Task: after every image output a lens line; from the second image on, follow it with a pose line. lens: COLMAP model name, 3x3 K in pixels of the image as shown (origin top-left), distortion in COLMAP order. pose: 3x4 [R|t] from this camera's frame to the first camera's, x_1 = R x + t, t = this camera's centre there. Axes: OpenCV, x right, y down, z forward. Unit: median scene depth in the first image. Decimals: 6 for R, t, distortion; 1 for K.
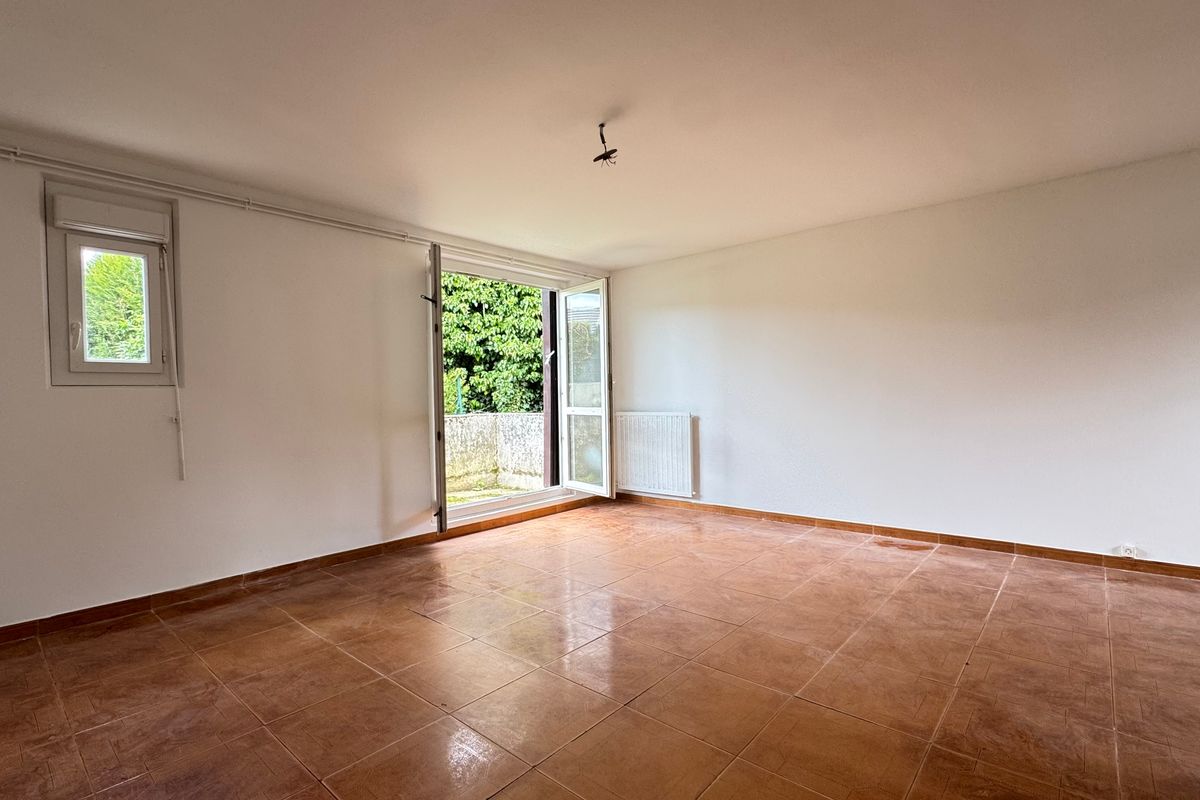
lens RADIAL K [[565.2, 0, 599.3], [0, 565.2, 402.1], [0, 0, 1]] dist [0.001326, -0.000308]
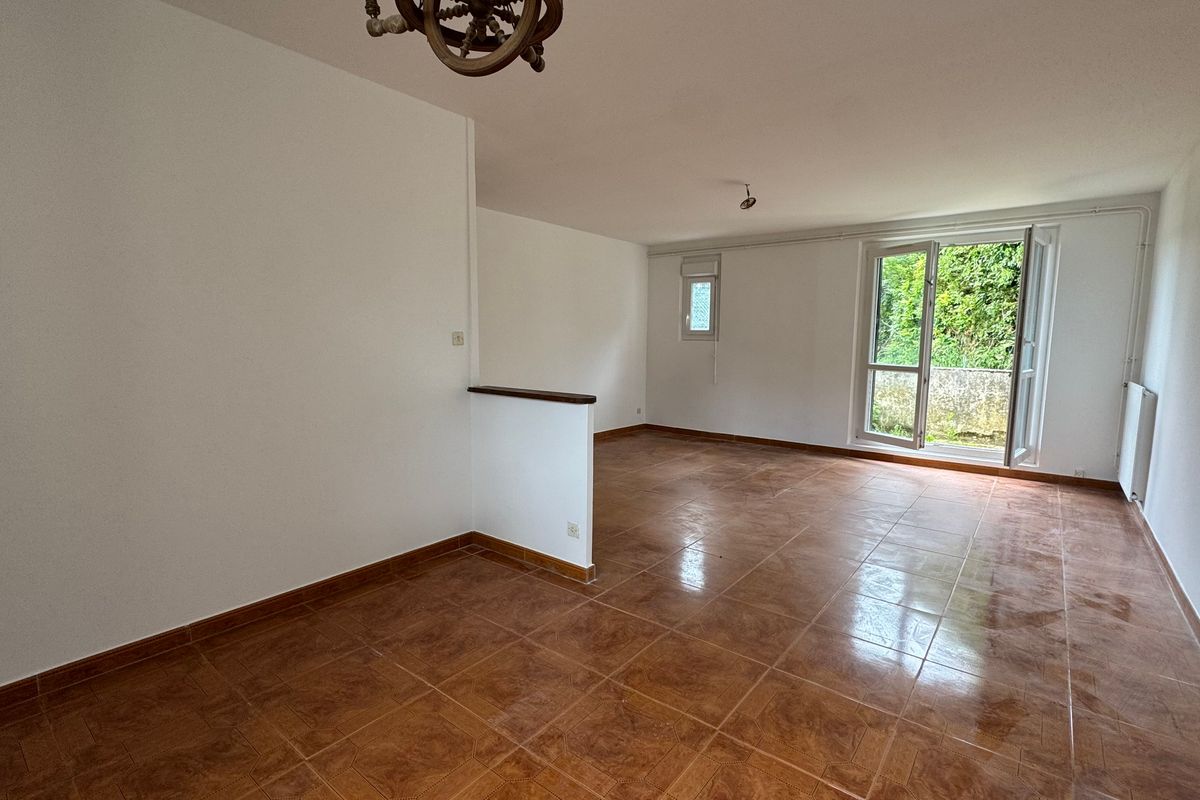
lens RADIAL K [[565.2, 0, 600.4], [0, 565.2, 397.2], [0, 0, 1]] dist [0.001326, -0.000308]
pose [[0.055069, 0.129887, -0.989998, 1.260036], [-0.024577, 0.991379, 0.128701, -0.071640], [0.998180, 0.017244, 0.057786, 0.382208]]
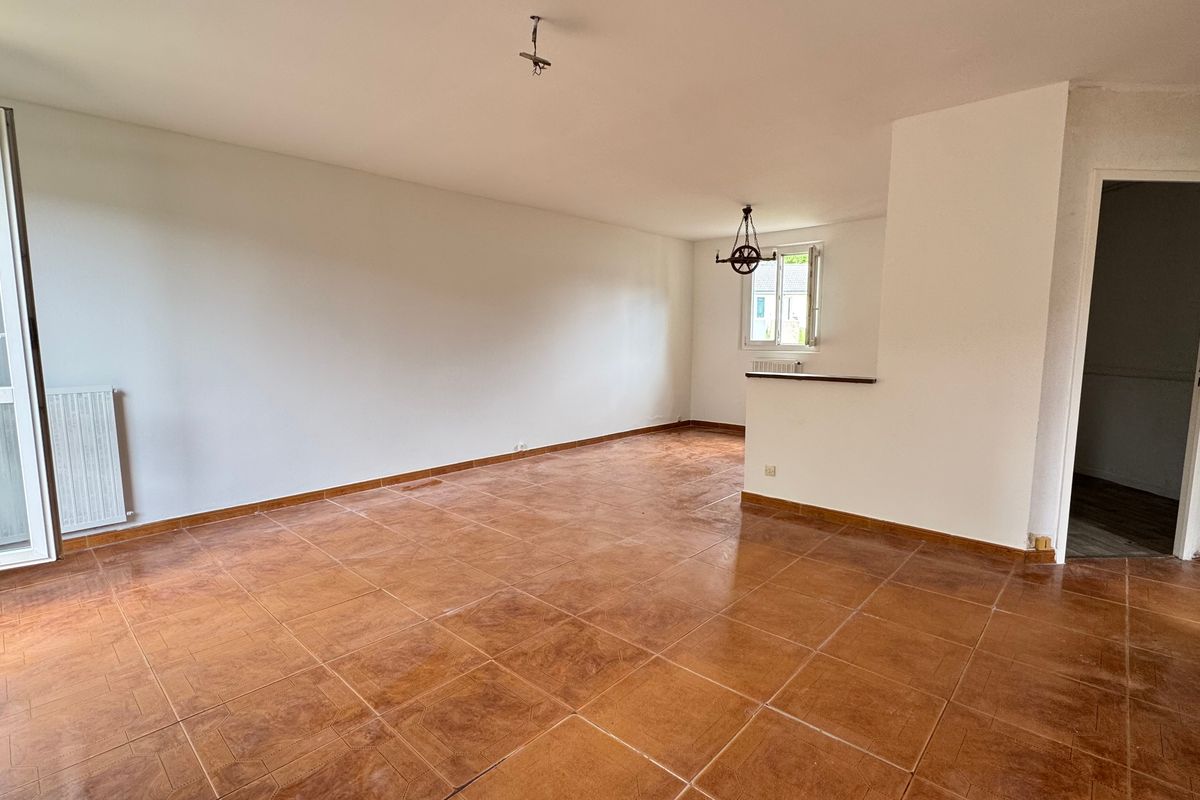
lens RADIAL K [[565.2, 0, 598.4], [0, 565.2, 404.5], [0, 0, 1]] dist [0.001326, -0.000308]
pose [[0.023629, -0.104587, 0.994235, -0.640678], [0.012405, 0.994467, 0.104316, -0.026352], [-0.999644, 0.009869, 0.024795, 0.689705]]
